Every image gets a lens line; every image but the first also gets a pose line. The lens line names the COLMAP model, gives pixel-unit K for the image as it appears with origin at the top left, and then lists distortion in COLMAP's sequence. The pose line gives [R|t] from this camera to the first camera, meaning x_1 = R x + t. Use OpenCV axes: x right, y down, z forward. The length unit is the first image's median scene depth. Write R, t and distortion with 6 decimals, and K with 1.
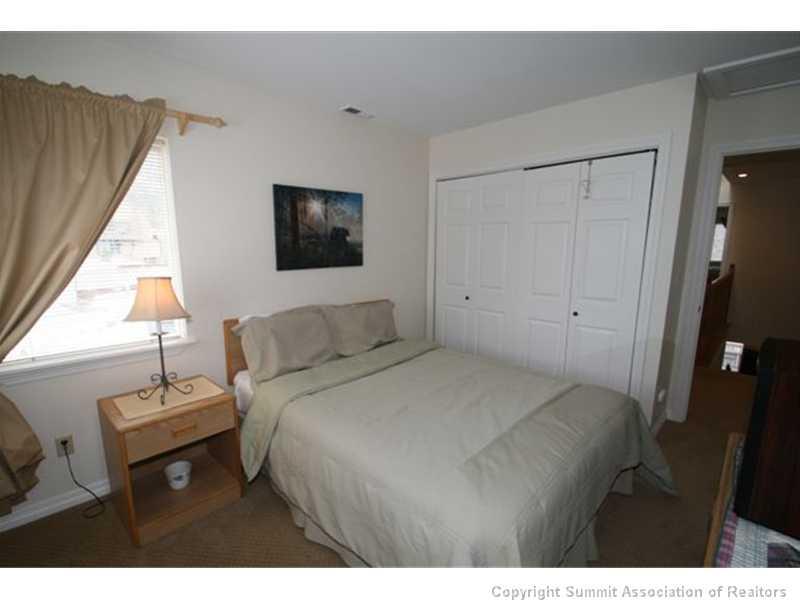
lens RADIAL K [[375.0, 0, 394.4], [0, 375.0, 309.7], [0, 0, 1]] dist [0.002281, -0.009036]
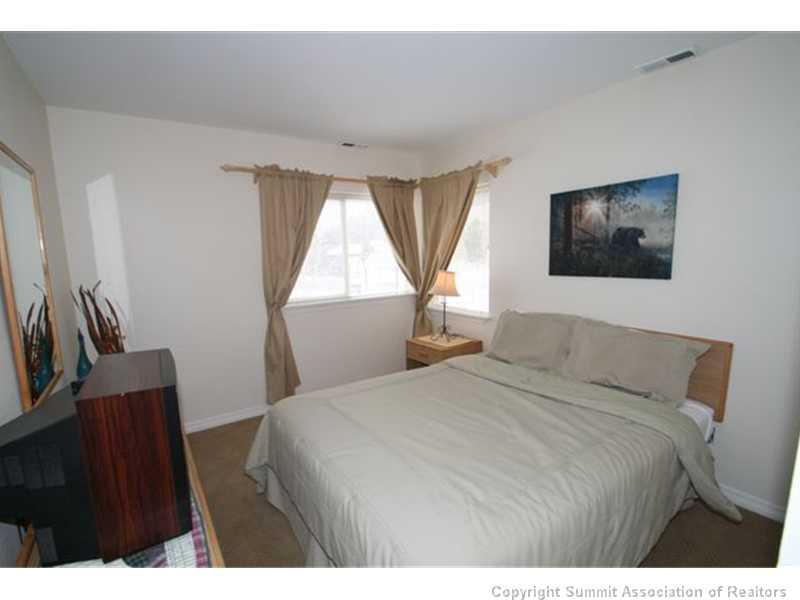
lens RADIAL K [[375.0, 0, 394.4], [0, 375.0, 309.7], [0, 0, 1]] dist [0.002281, -0.009036]
pose [[-0.193521, 0.162508, -0.967544, 0.777912], [-0.134640, 0.972457, 0.190263, -0.143926], [0.971814, 0.167090, -0.166311, 0.726847]]
